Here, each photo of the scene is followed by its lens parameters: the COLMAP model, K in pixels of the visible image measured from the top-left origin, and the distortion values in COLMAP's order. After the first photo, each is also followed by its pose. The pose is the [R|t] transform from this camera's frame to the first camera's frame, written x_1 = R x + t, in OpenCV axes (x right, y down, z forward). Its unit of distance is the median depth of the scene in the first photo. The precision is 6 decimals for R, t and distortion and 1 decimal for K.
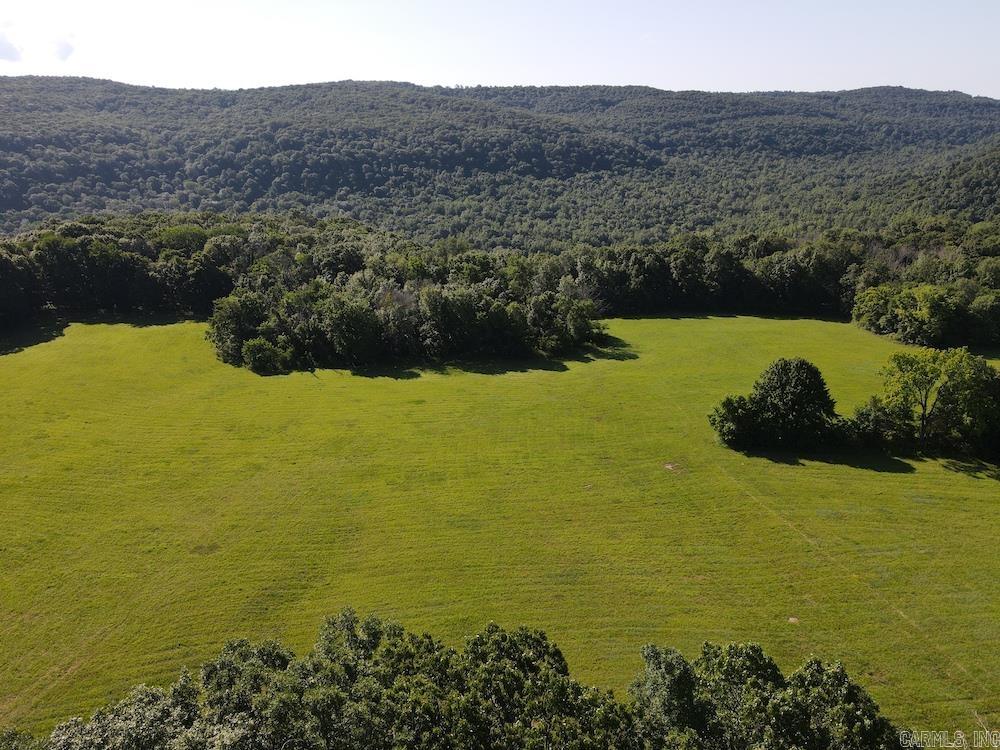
lens RADIAL K [[741.2, 0, 498.9], [0, 741.2, 375.9], [0, 0, 1]] dist [0.005556, 0.019363]
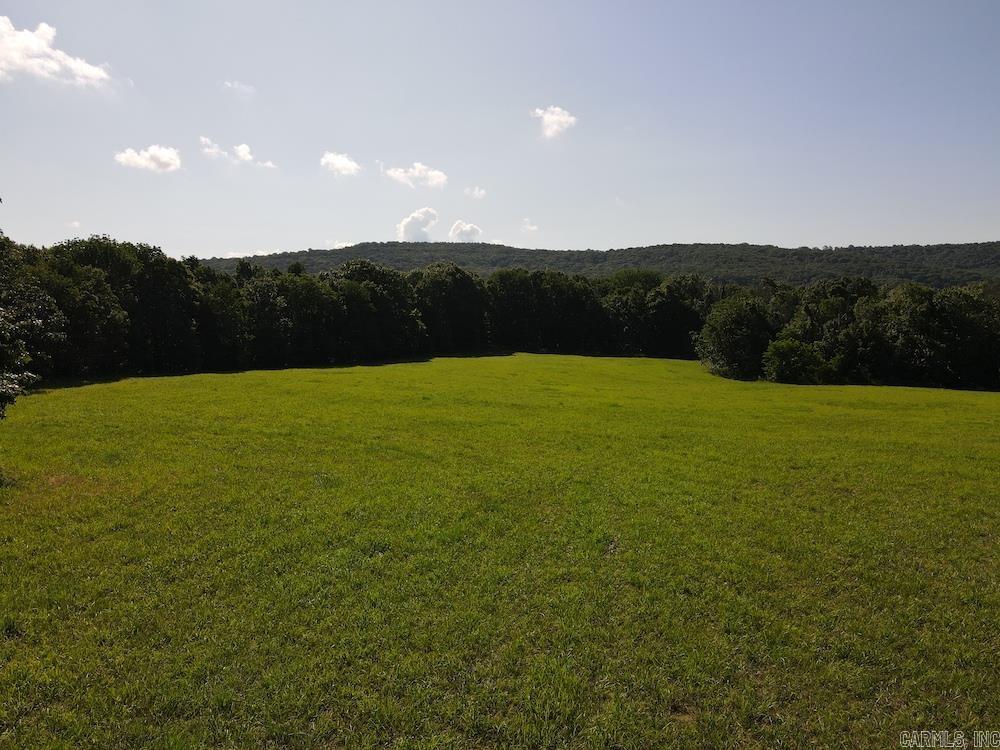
lens RADIAL K [[741.2, 0, 503.0], [0, 741.2, 373.8], [0, 0, 1]] dist [0.005556, 0.019363]
pose [[0.907043, 0.049061, -0.418170, -0.054252], [-0.142631, 0.970268, -0.195543, 0.031079], [0.396143, 0.237010, 0.887072, 0.054339]]
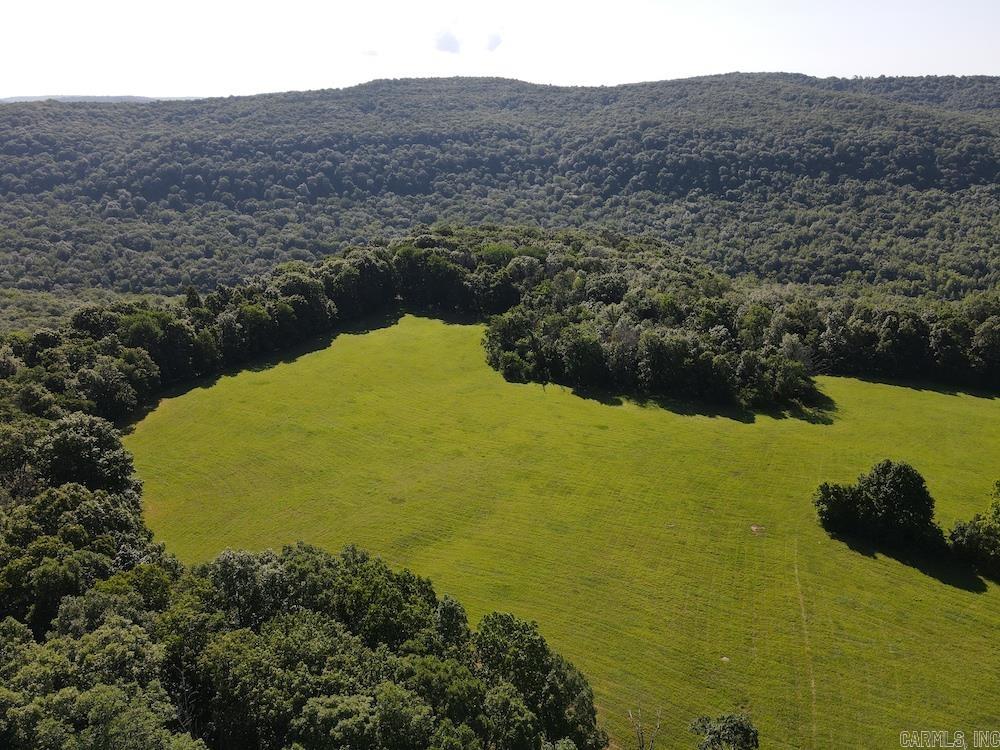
lens RADIAL K [[741.2, 0, 498.1], [0, 741.2, 374.6], [0, 0, 1]] dist [0.005556, 0.019363]
pose [[0.882401, 0.168529, -0.439279, 0.044927], [-0.160748, 0.985453, 0.055166, -0.015488], [0.442186, 0.021935, 0.896655, -0.032929]]
